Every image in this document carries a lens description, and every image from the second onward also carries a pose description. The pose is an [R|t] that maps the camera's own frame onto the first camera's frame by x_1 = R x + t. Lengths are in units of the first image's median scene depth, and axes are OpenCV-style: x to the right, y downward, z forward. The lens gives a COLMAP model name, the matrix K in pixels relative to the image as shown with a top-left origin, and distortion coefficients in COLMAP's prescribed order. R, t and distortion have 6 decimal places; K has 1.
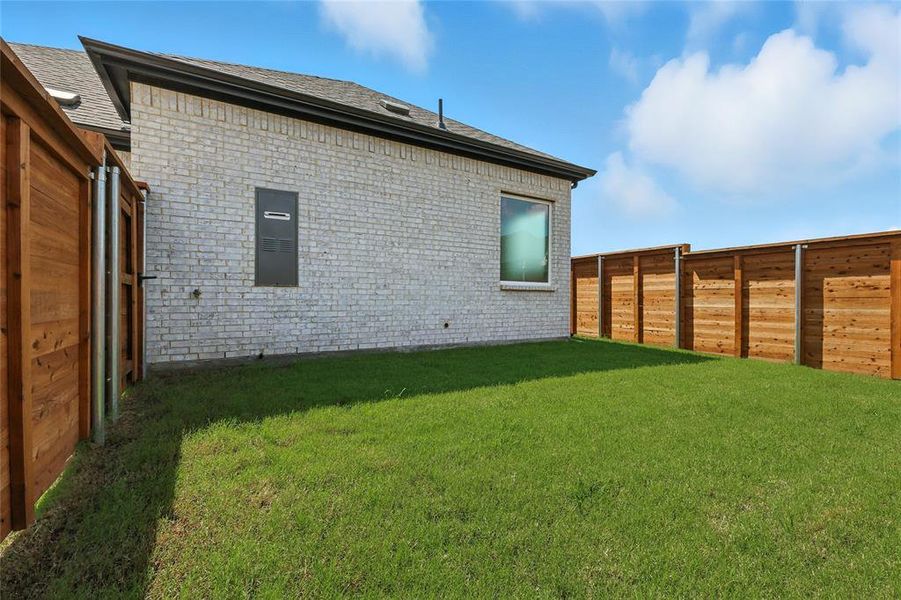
lens RADIAL K [[395.1, 0, 450.5], [0, 395.1, 300.0], [0, 0, 1]] dist [0.008587, -0.000286]
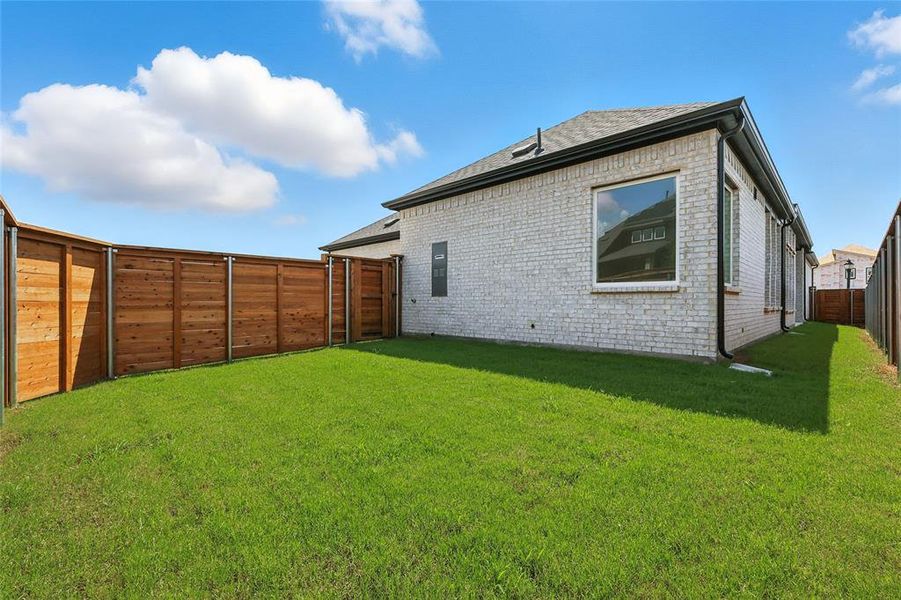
lens RADIAL K [[395.1, 0, 450.5], [0, 395.1, 300.0], [0, 0, 1]] dist [0.008587, -0.000286]
pose [[0.253308, -0.004535, -0.967375, 1.053426], [0.009324, 0.999954, -0.002246, -0.011246], [0.967341, -0.008451, 0.253338, 0.483502]]
